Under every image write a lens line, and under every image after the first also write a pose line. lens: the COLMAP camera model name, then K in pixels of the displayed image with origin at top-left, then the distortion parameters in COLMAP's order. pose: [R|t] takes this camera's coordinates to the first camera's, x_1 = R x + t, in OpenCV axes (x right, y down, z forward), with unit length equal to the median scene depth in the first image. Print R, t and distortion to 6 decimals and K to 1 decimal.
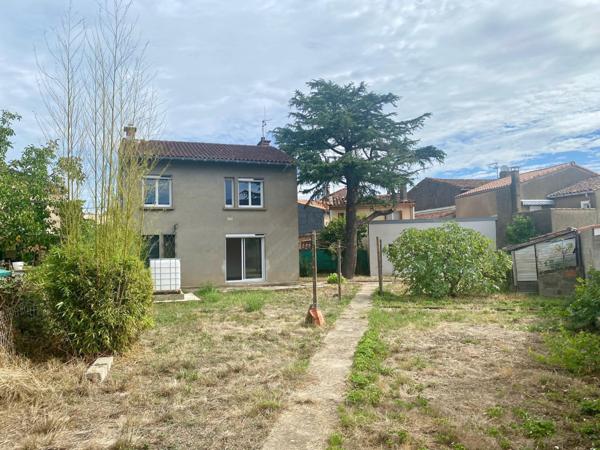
lens RADIAL K [[459.1, 0, 300.0], [0, 459.1, 225.0], [0, 0, 1]] dist [0.001584, 0.000268]
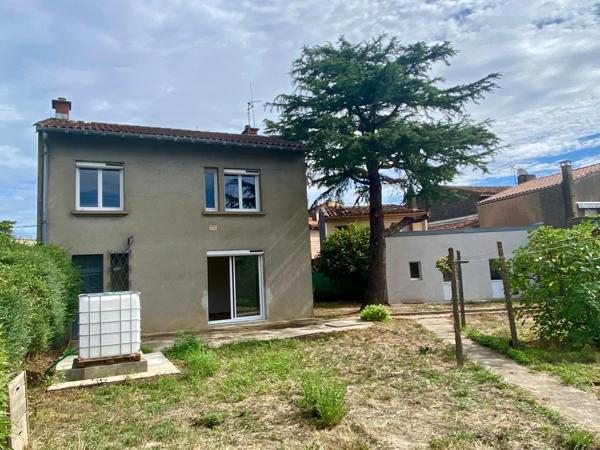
lens RADIAL K [[459.1, 0, 300.0], [0, 459.1, 225.0], [0, 0, 1]] dist [0.001584, 0.000268]
pose [[0.995567, -0.018077, 0.092306, -0.087100], [0.022919, 0.998401, -0.051672, 0.019478], [-0.091224, 0.053558, 0.994389, 0.317807]]
